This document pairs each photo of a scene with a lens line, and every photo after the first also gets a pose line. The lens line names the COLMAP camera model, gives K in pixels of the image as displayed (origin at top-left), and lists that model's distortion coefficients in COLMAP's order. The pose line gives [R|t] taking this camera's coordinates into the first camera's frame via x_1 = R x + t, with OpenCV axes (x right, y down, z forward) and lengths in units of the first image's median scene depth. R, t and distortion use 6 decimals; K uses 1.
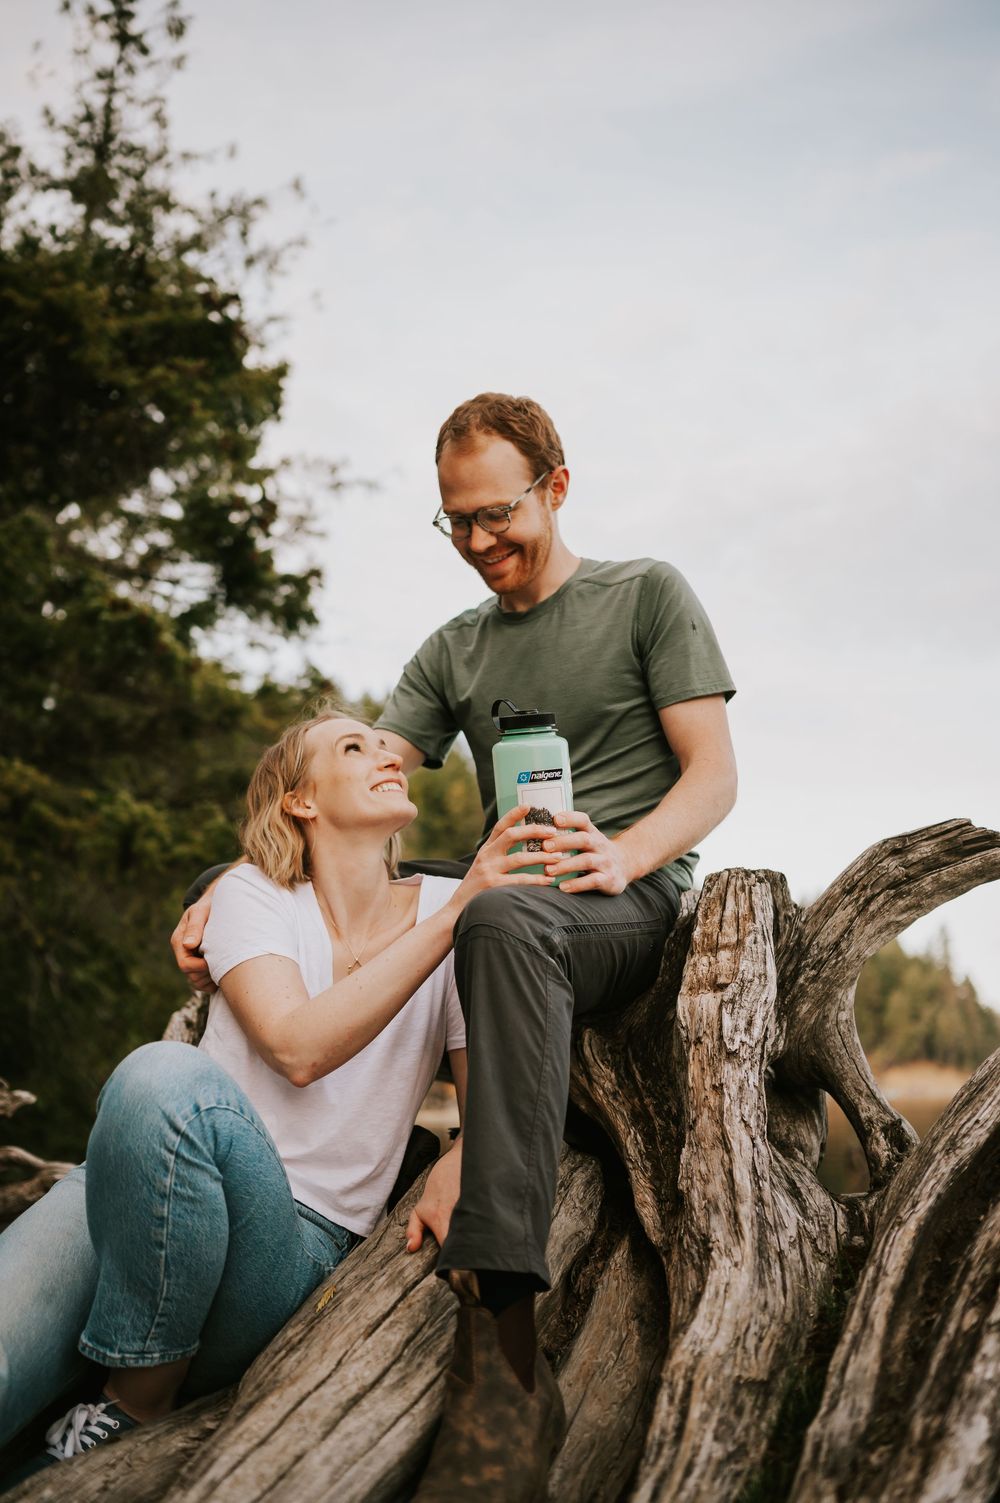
lens RADIAL K [[1460.5, 0, 500.0], [0, 1460.5, 751.5], [0, 0, 1]] dist [-0.041923, 0.008002]
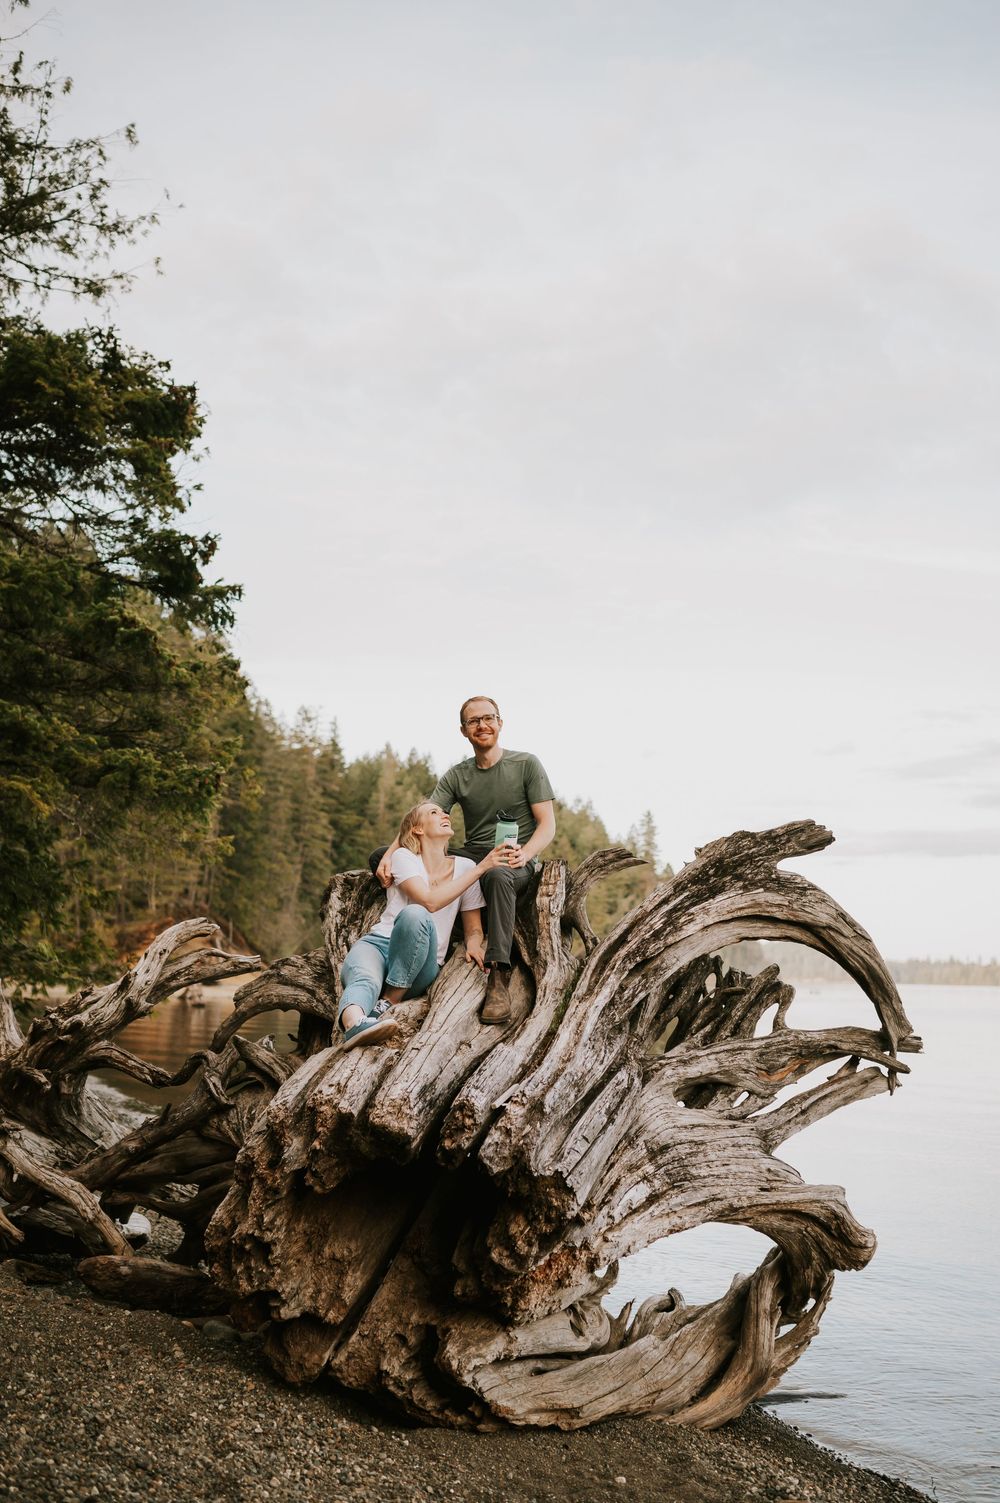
lens RADIAL K [[1460.5, 0, 500.0], [0, 1460.5, 751.5], [0, 0, 1]] dist [-0.041923, 0.008002]
pose [[0.979717, 0.061857, 0.190602, -0.635732], [-0.077196, 0.994256, 0.074127, -0.420331], [-0.184922, -0.087337, 0.978865, -2.308247]]
